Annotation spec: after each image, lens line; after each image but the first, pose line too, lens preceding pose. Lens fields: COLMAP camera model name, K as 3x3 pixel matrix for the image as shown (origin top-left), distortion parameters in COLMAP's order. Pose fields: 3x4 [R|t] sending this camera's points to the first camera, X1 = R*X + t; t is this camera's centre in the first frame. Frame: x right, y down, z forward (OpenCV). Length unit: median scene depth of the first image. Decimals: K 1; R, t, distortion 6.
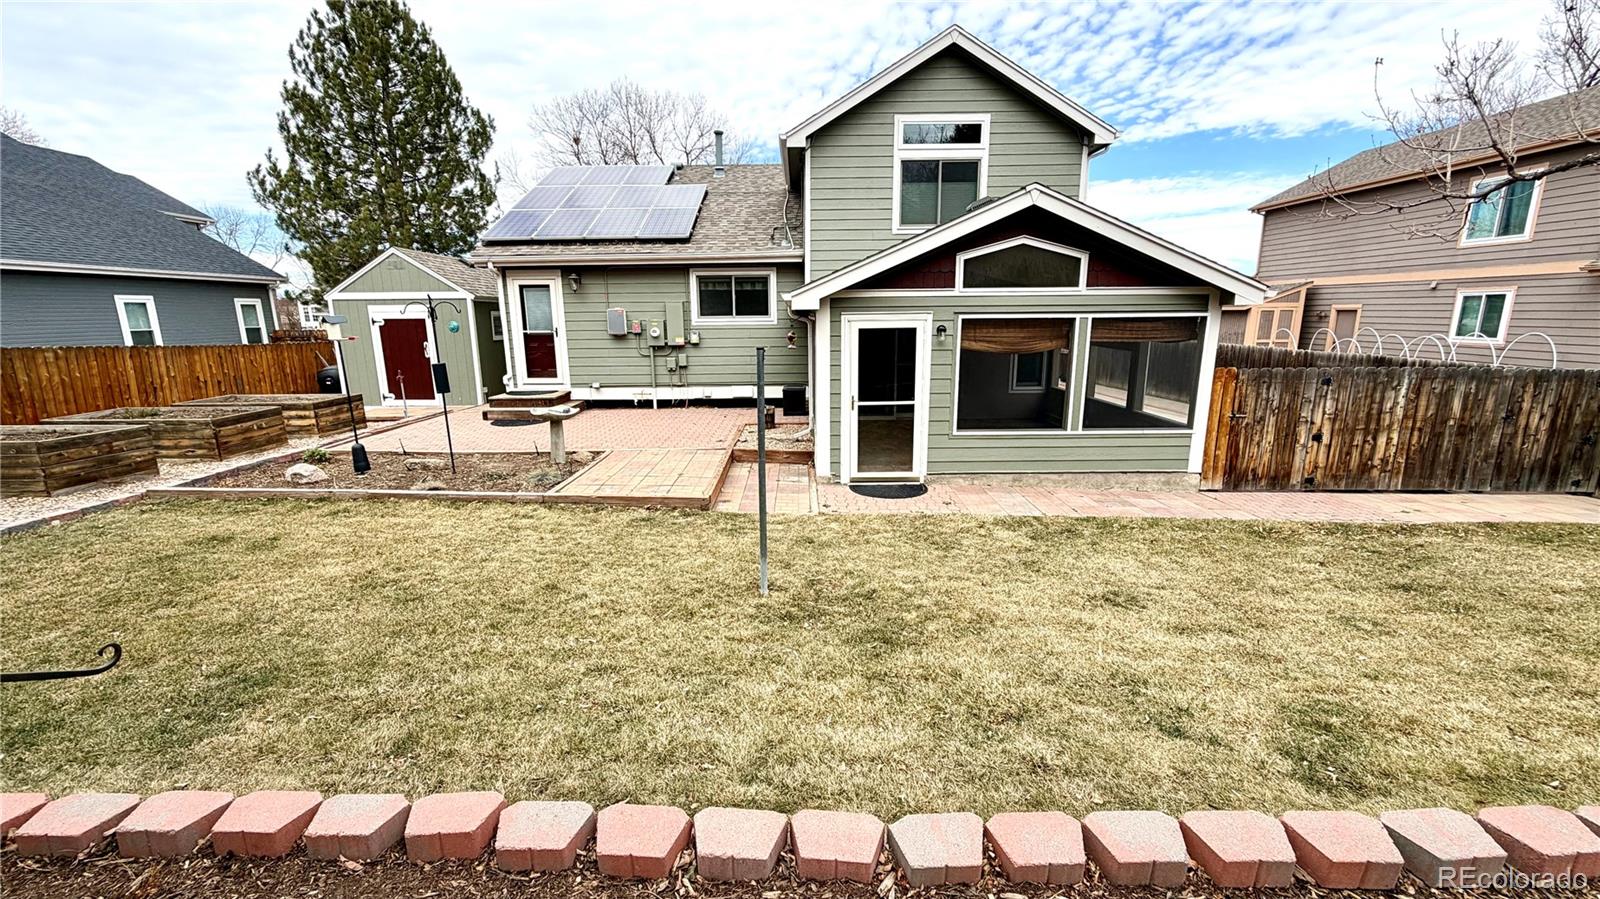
lens RADIAL K [[632.4, 0, 800.0], [0, 632.4, 449.5], [0, 0, 1]] dist [-0.000603, -0.000129]
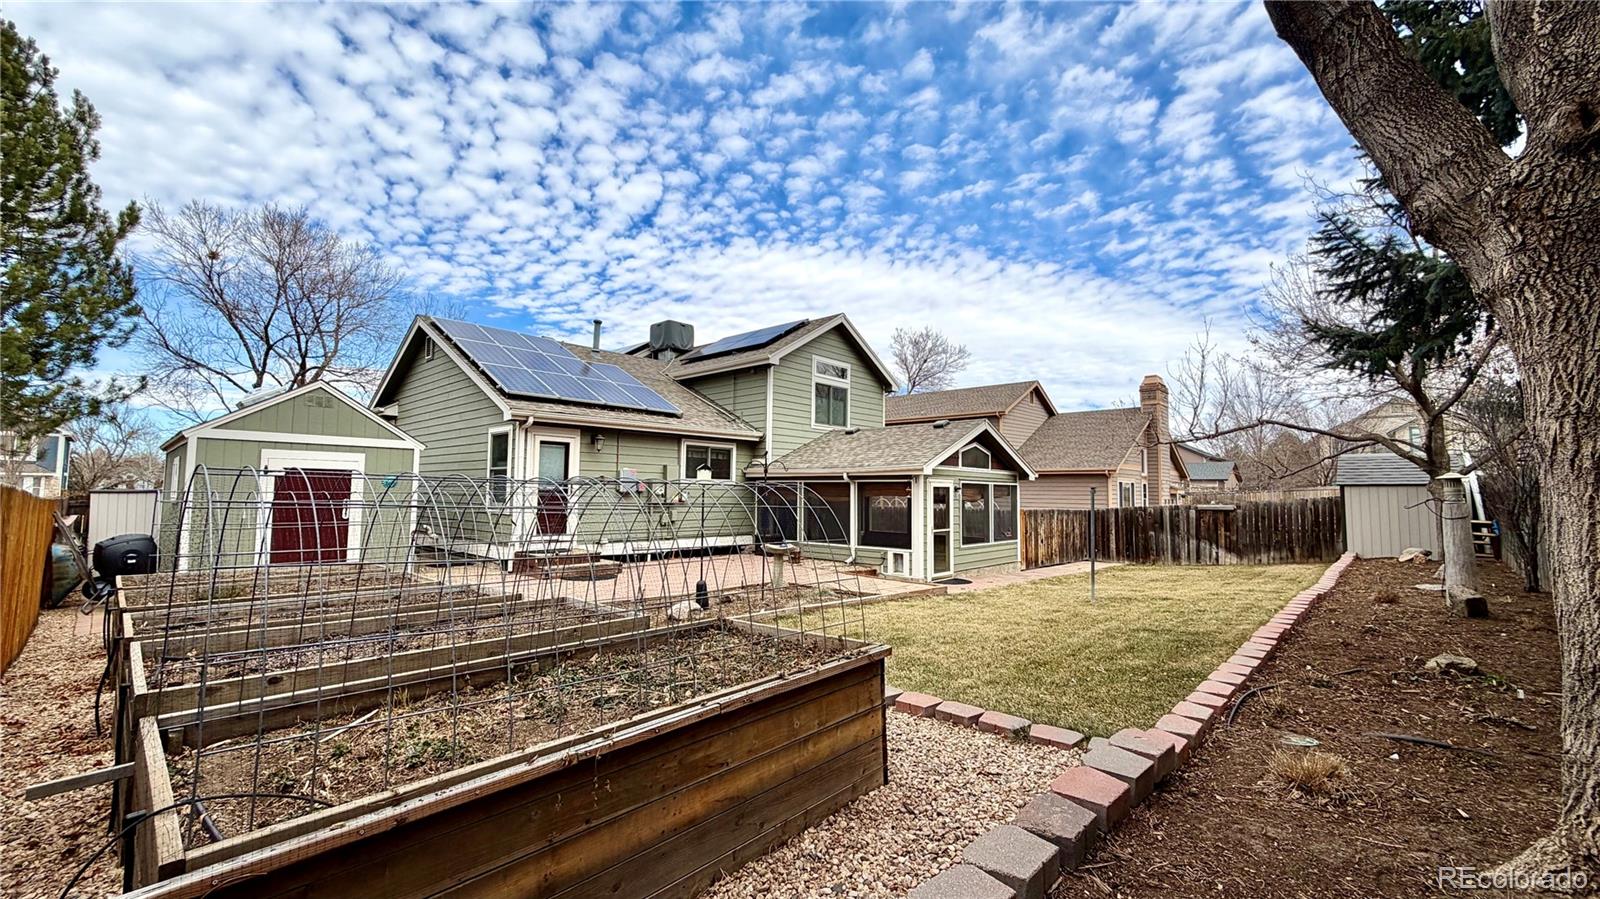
lens RADIAL K [[674.0, 0, 800.0], [0, 674.0, 449.5], [0, 0, 1]] dist [0.000462, -0.000010]
pose [[0.664802, 0.073506, 0.743395, -1.452660], [0.139367, 0.965471, -0.220097, 0.061368], [-0.733904, 0.249926, 0.631603, 0.075942]]
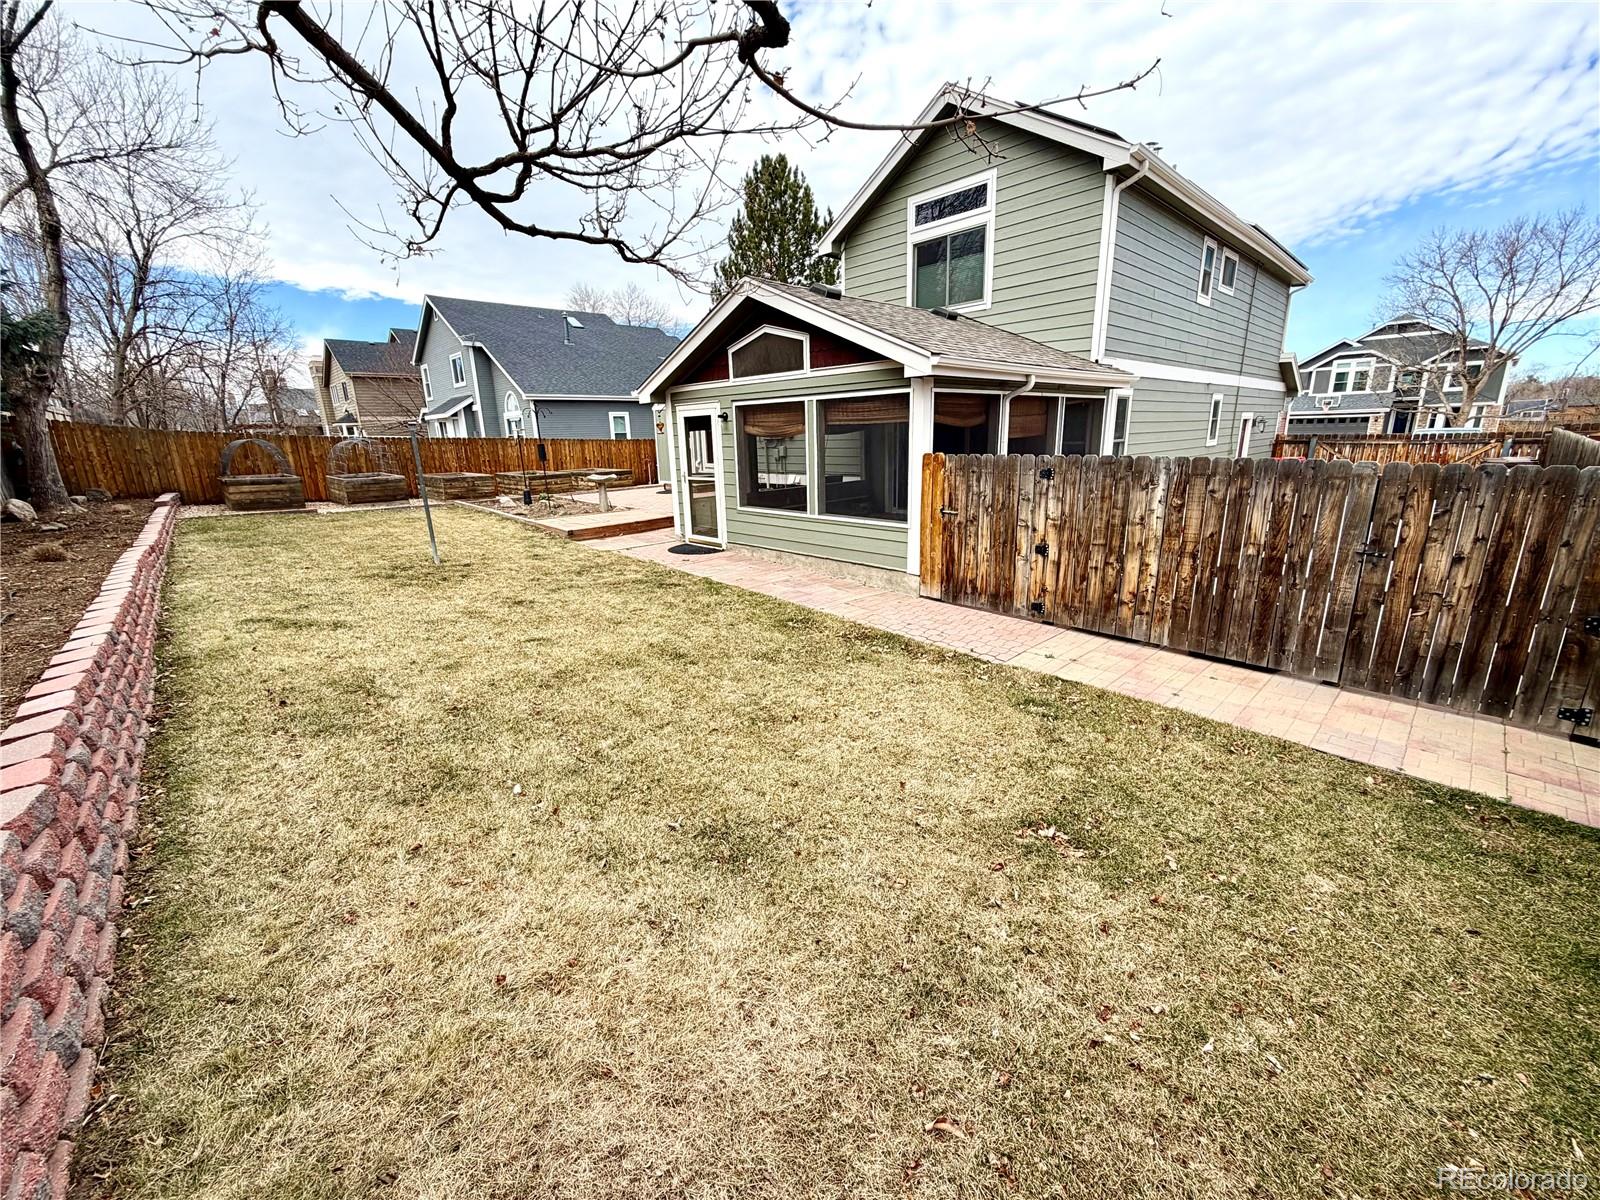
lens RADIAL K [[633.7, 0, 800.0], [0, 633.7, 600.0], [0, 0, 1]] dist [0.000370, -0.000866]
pose [[0.695897, 0.175026, -0.696486, 1.138680], [-0.132004, 0.984496, 0.115511, -0.009157], [0.705905, 0.011556, 0.708212, 0.263642]]
